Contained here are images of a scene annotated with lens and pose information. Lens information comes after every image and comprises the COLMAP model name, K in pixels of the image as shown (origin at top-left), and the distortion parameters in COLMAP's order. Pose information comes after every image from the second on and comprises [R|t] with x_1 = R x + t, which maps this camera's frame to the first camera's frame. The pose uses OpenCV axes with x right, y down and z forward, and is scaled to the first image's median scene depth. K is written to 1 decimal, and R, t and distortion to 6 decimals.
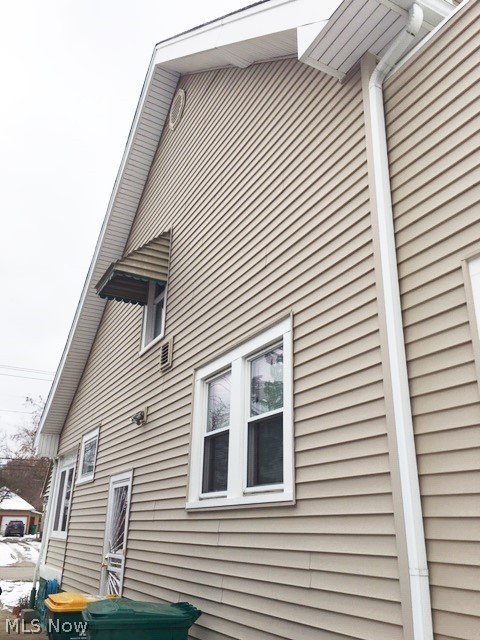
lens RADIAL K [[542.5, 0, 242.8], [0, 542.5, 317.5], [0, 0, 1]] dist [0.064643, -0.066699]
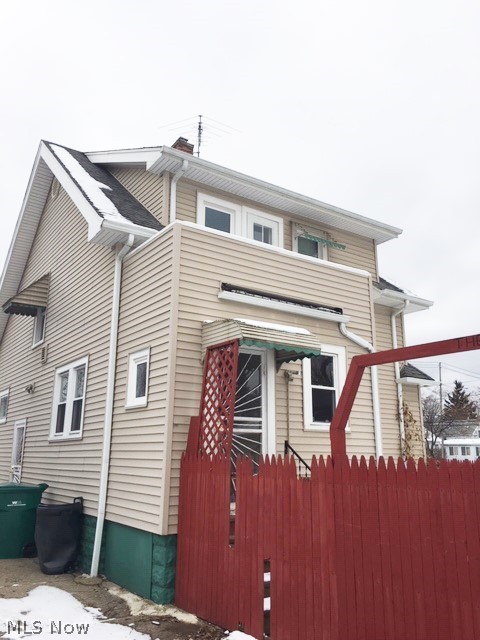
lens RADIAL K [[542.5, 0, 239.4], [0, 542.5, 323.7], [0, 0, 1]] dist [0.064643, -0.066699]
pose [[0.994081, 0.015947, 0.107461, 0.272258], [-0.030268, 0.990655, 0.132992, -0.262196], [-0.104336, -0.135457, 0.985274, -0.717848]]
